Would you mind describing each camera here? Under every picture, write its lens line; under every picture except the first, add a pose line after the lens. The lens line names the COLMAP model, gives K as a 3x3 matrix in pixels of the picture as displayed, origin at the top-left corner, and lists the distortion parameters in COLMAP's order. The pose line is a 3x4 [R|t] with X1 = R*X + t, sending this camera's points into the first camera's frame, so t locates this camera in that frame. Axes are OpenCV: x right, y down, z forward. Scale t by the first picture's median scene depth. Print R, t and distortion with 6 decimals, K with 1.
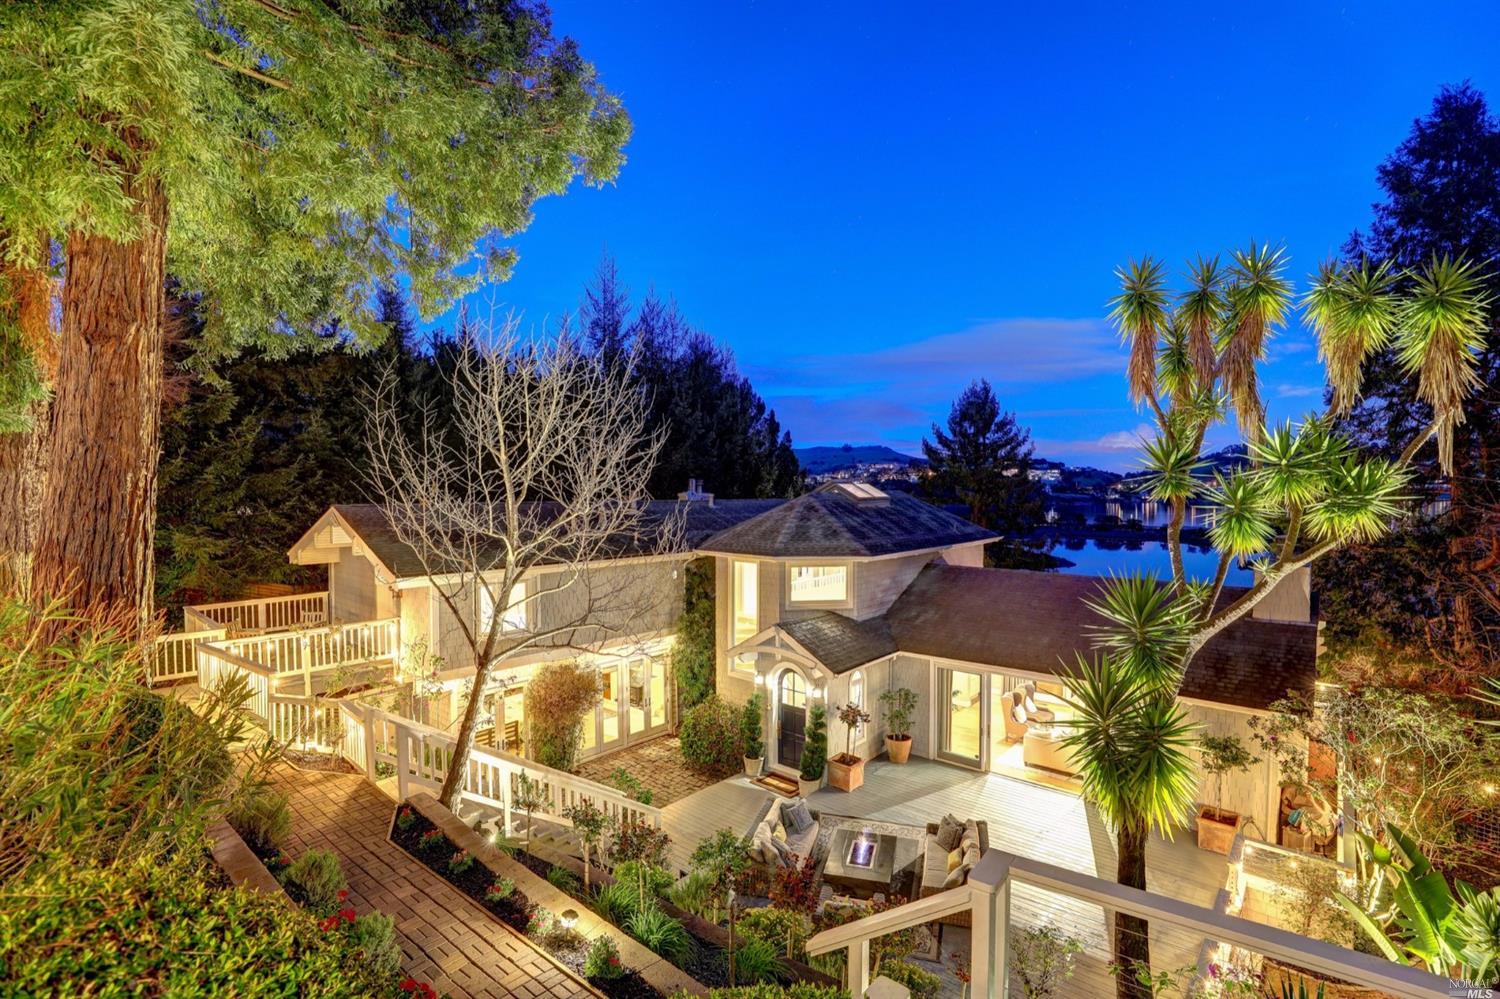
lens RADIAL K [[686.9, 0, 750.0], [0, 686.9, 499.5], [0, 0, 1]] dist [-0.029438, 0.000462]
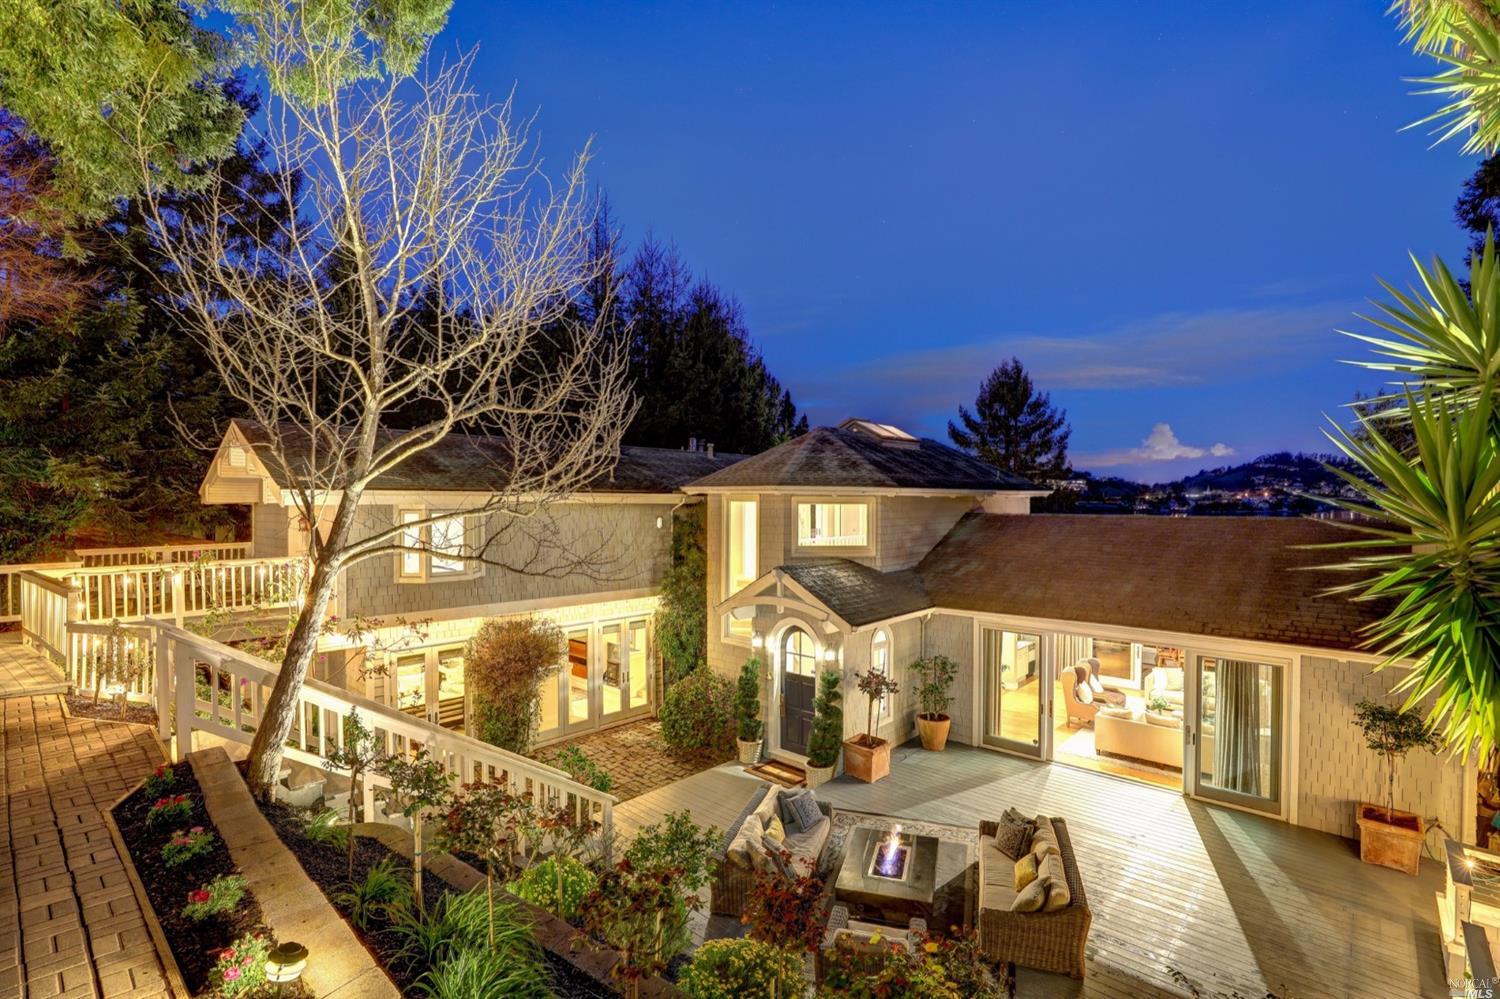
lens RADIAL K [[696.1, 0, 750.0], [0, 696.1, 499.5], [0, 0, 1]] dist [-0.035292, 0.008148]
pose [[0.999658, 0.004953, -0.025683, 0.025391], [-0.005320, 0.999884, -0.014261, 0.112647], [0.025609, 0.014393, 0.999568, 0.198996]]
